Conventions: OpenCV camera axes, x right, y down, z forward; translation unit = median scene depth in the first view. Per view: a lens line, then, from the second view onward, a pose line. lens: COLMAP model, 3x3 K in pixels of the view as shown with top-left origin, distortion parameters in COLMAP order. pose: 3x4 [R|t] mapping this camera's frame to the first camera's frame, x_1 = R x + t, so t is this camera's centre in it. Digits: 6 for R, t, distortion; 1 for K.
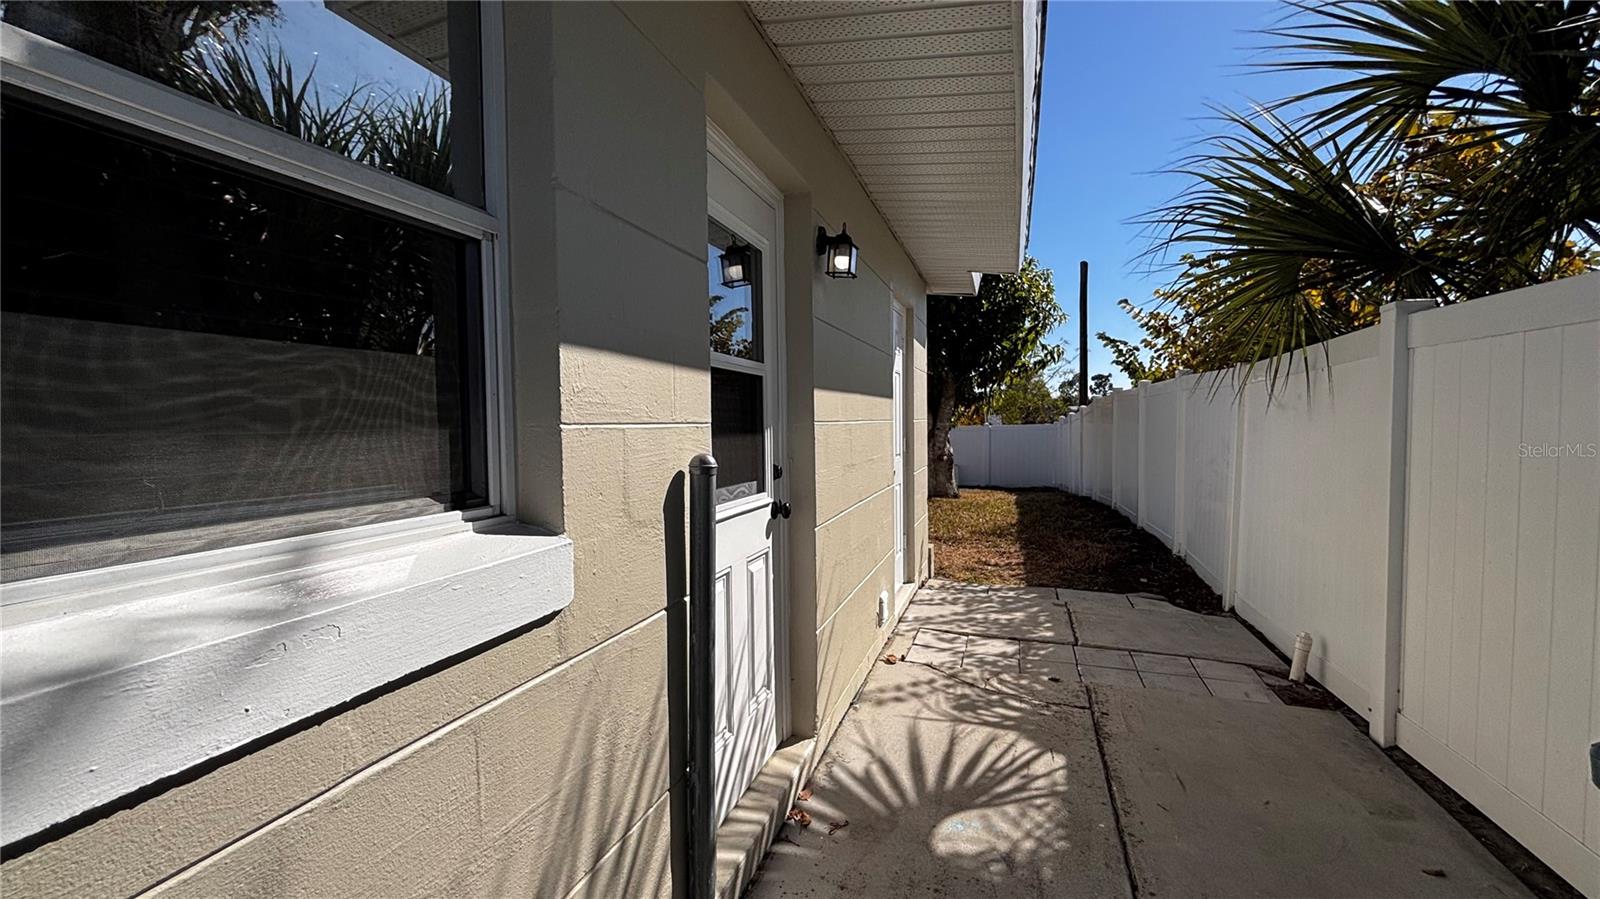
lens RADIAL K [[649.3, 0, 795.7], [0, 649.3, 449.9], [0, 0, 1]] dist [-0.003404, 0.001276]
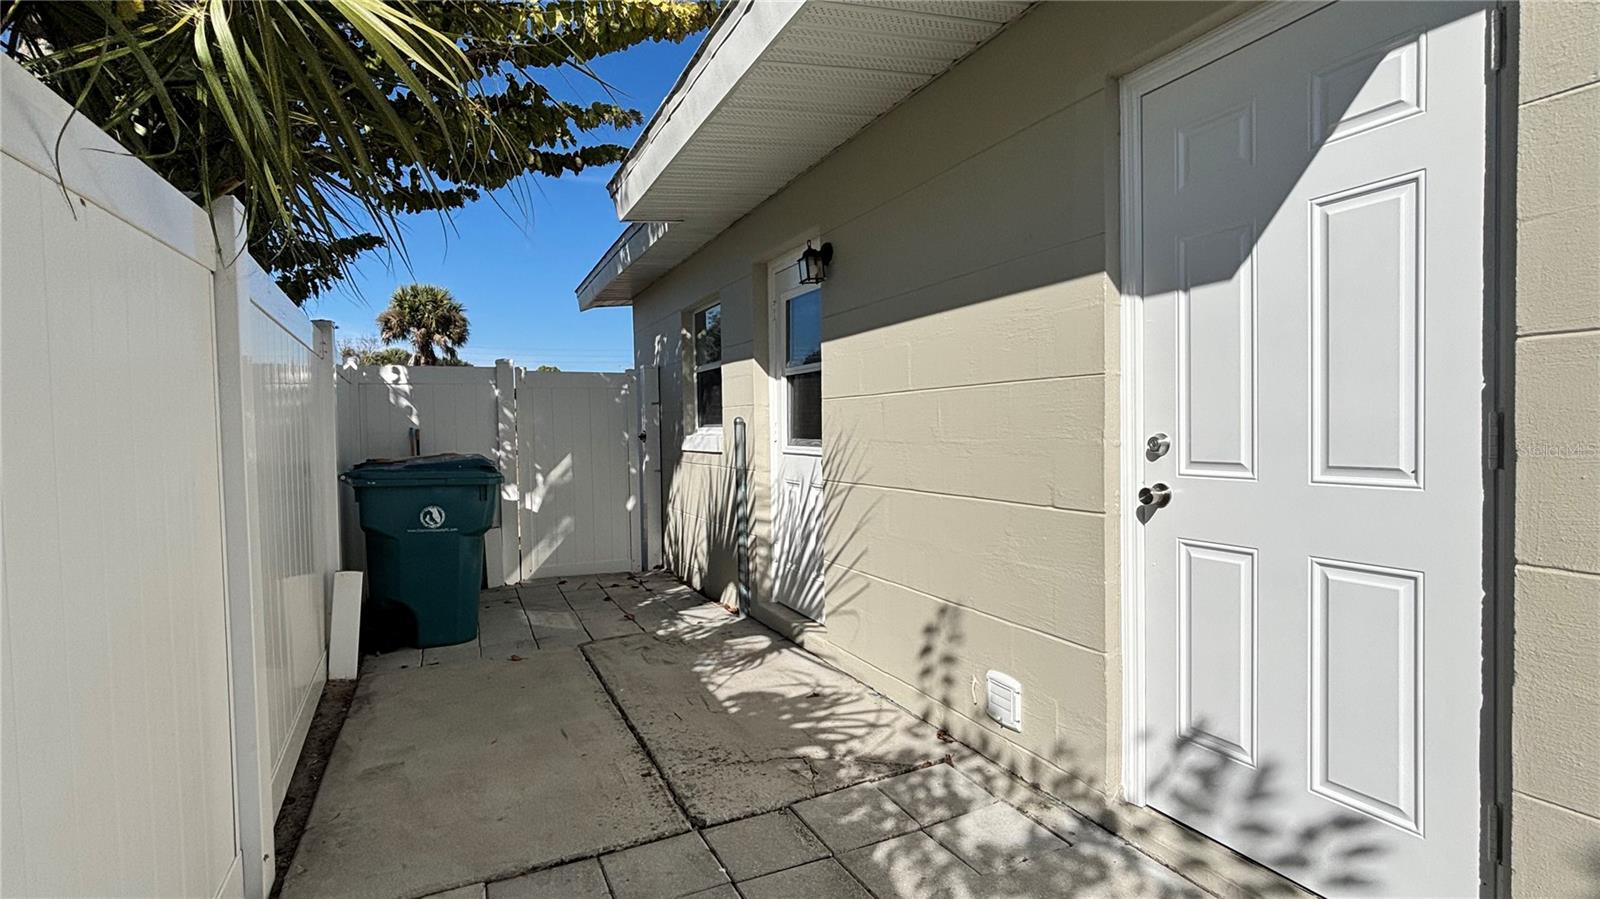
lens RADIAL K [[754.4, 0, 797.8], [0, 754.4, 450.7], [0, 0, 1]] dist [-0.000631, -0.000060]
pose [[-0.715414, 0.037811, -0.697677, 1.072350], [-0.009881, 0.997887, 0.064214, -0.034216], [0.698631, 0.052833, -0.713529, 1.953534]]
